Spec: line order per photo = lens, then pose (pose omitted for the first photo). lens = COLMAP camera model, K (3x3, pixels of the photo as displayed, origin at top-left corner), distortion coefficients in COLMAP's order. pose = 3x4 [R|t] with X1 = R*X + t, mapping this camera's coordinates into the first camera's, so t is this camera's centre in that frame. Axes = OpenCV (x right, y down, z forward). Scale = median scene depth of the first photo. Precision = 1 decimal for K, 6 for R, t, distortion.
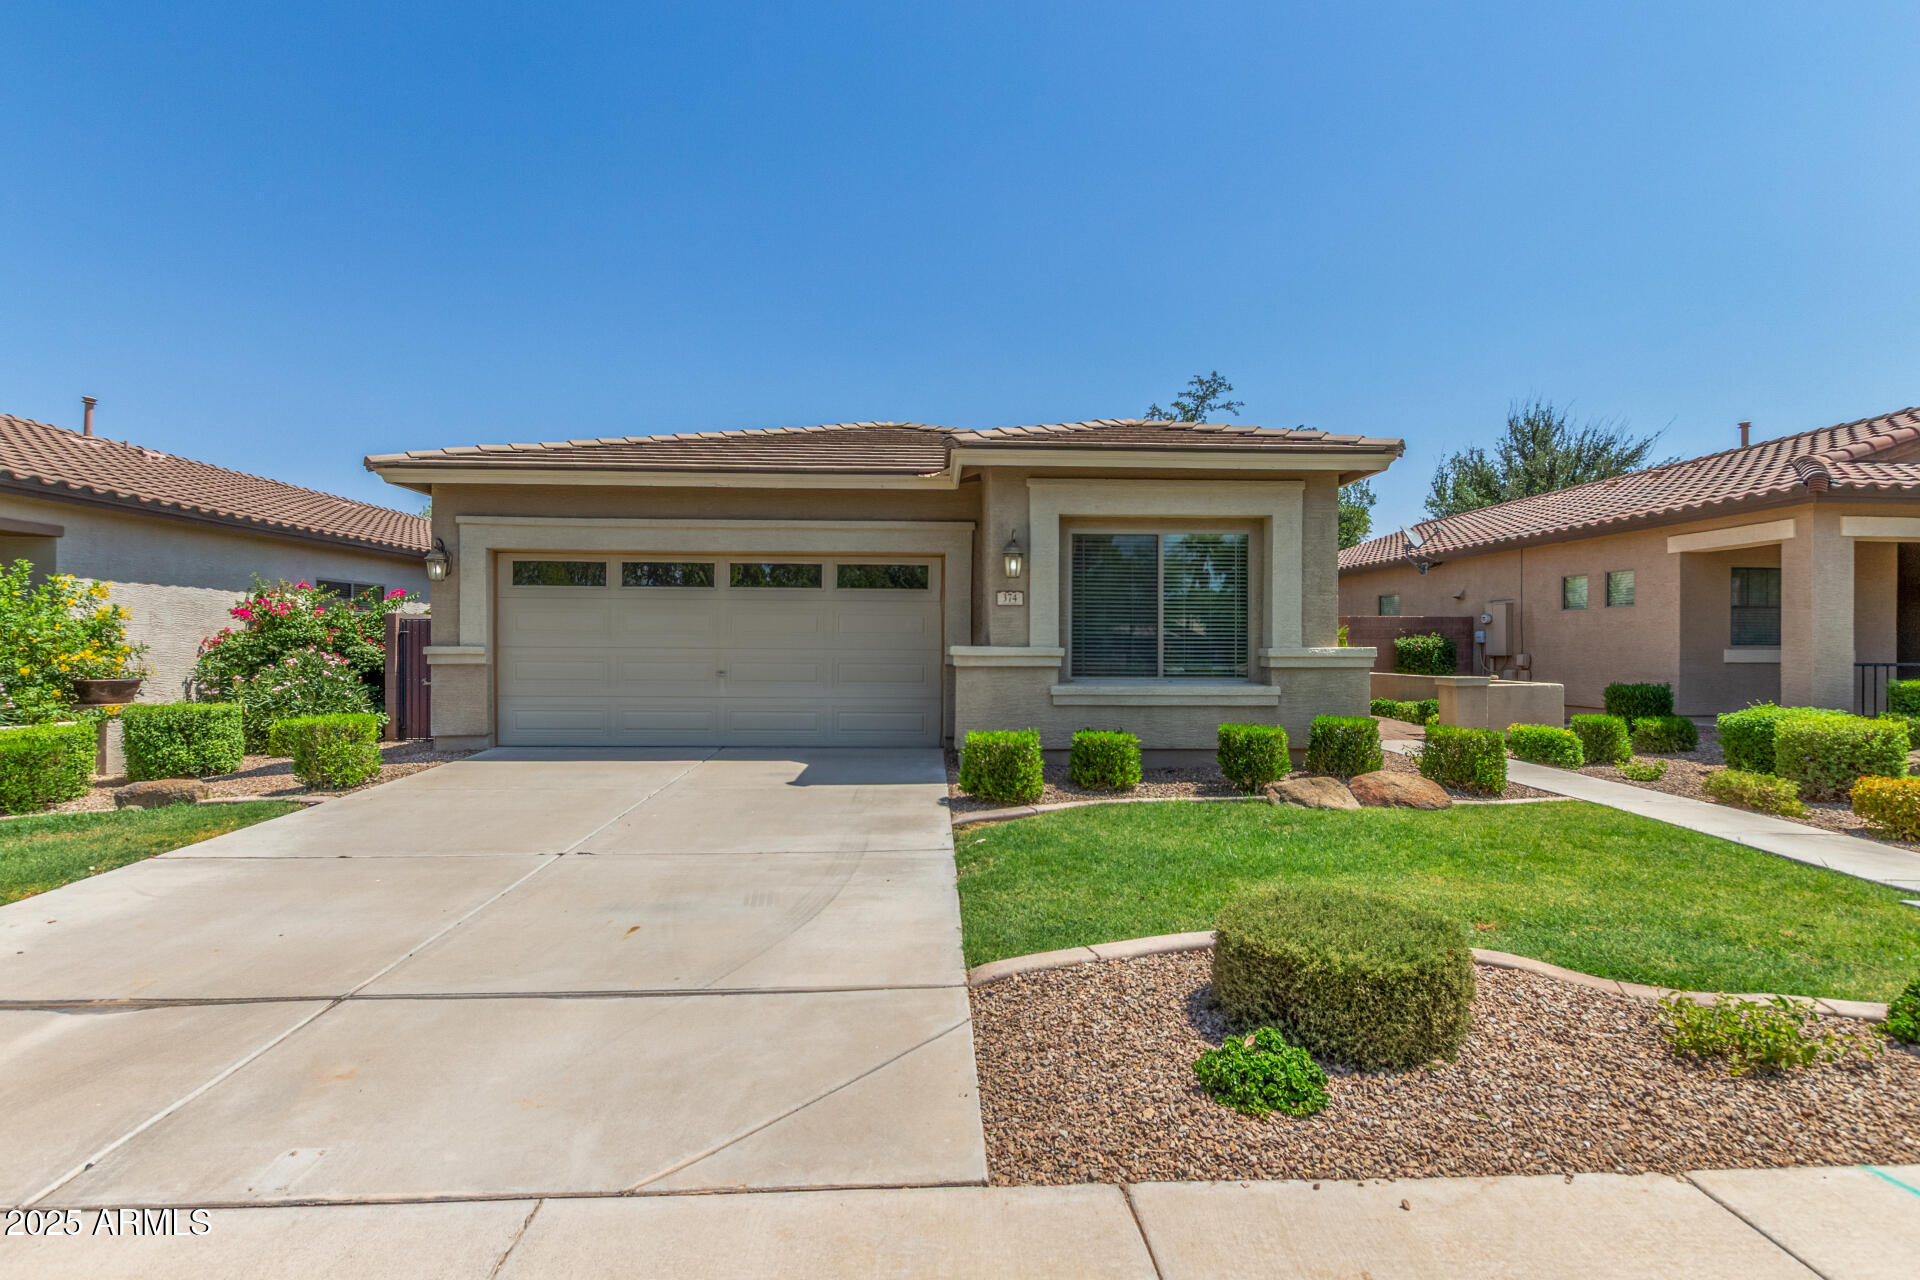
lens RADIAL K [[886.4, 0, 966.1], [0, 886.4, 621.4], [0, 0, 1]] dist [0.002751, -0.001174]
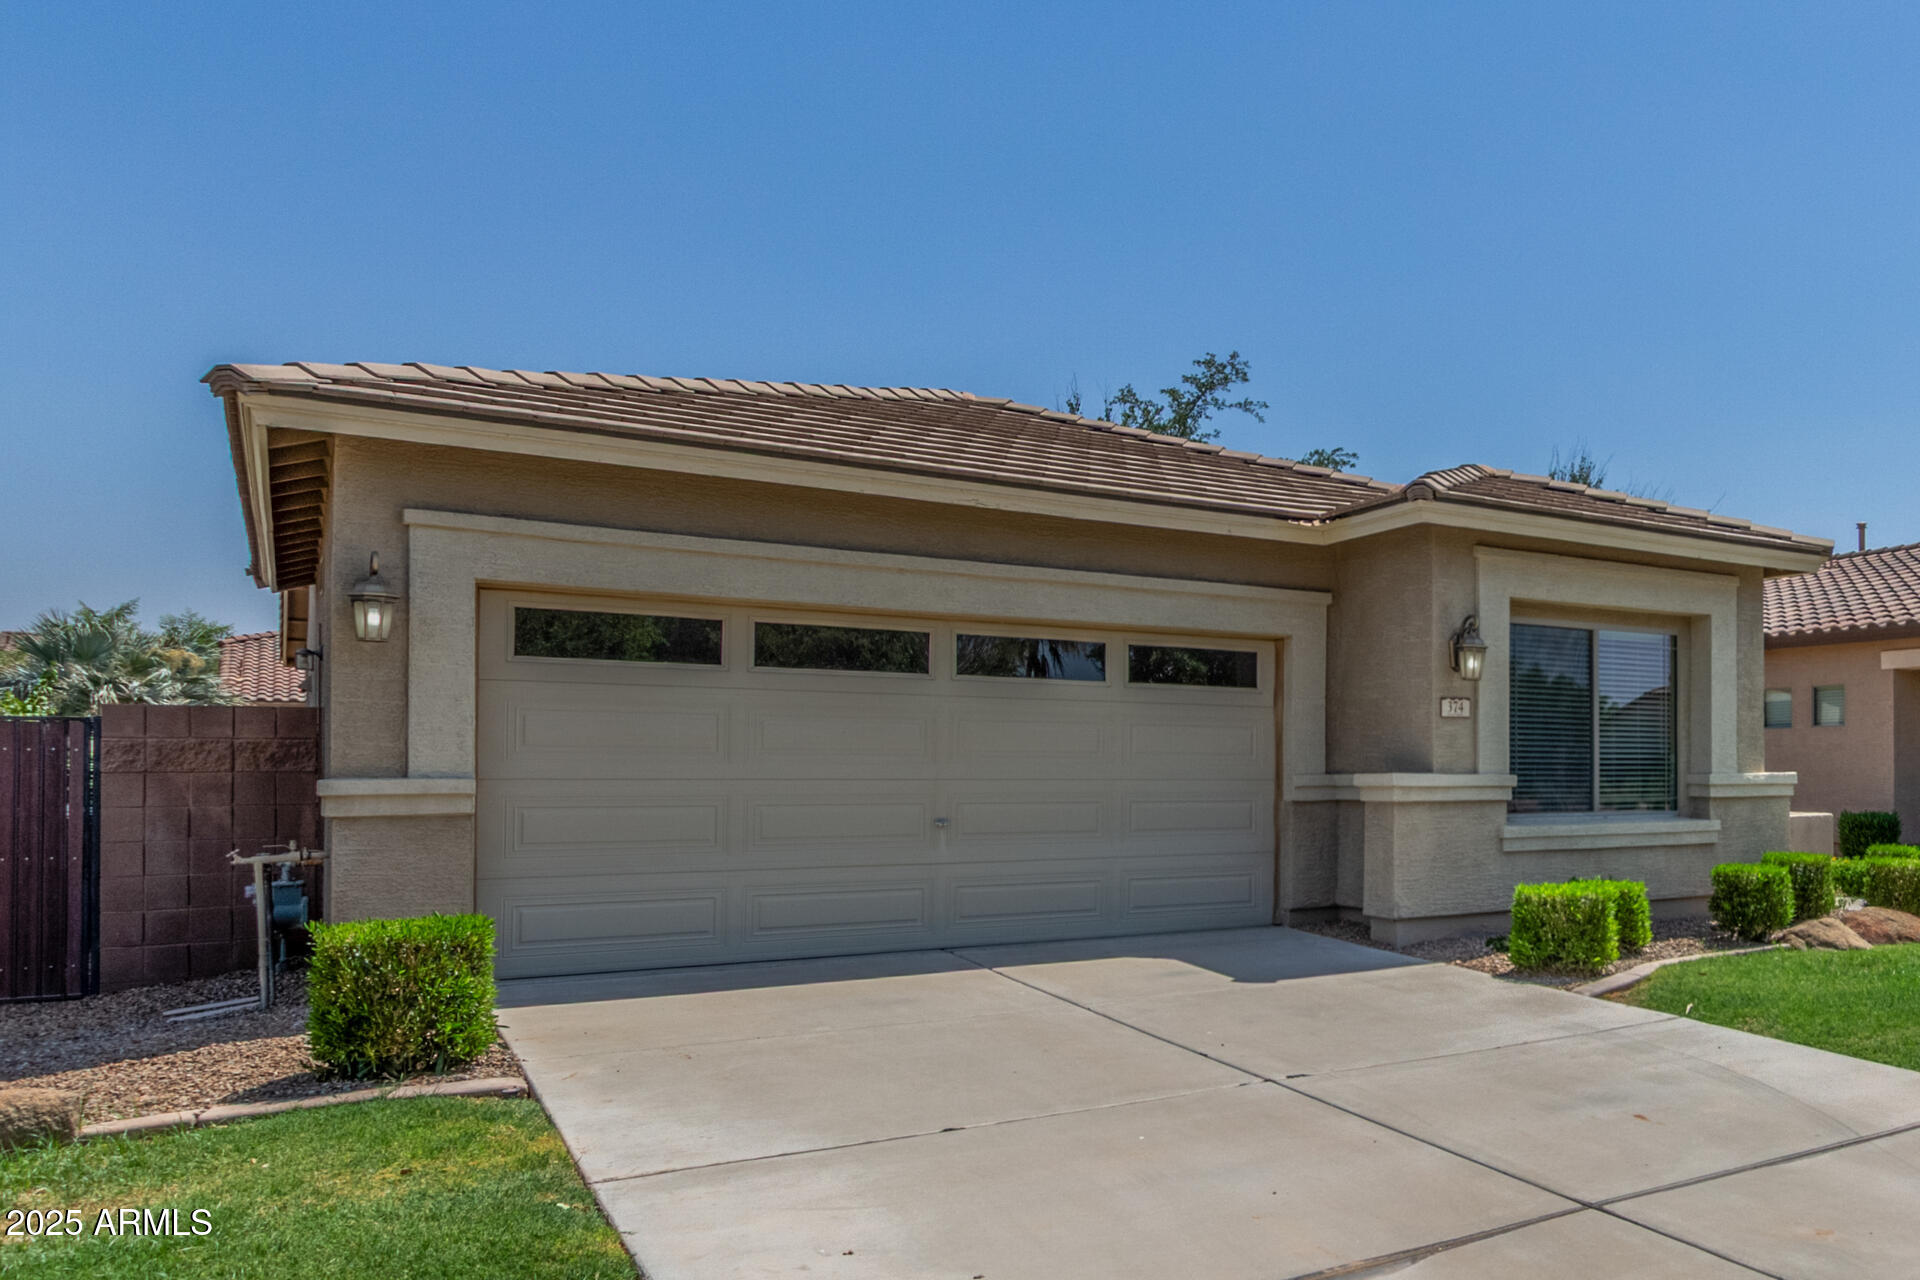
lens RADIAL K [[1974.5, 0, 958.9], [0, 1974.5, 660.3], [0, 0, 1]] dist [-0.004134, 0.000000]
pose [[0.797046, 0.030754, 0.603135, -1.216459], [-0.012452, 0.999327, -0.034501, -0.003566], [-0.603790, 0.019989, 0.796893, -0.049102]]
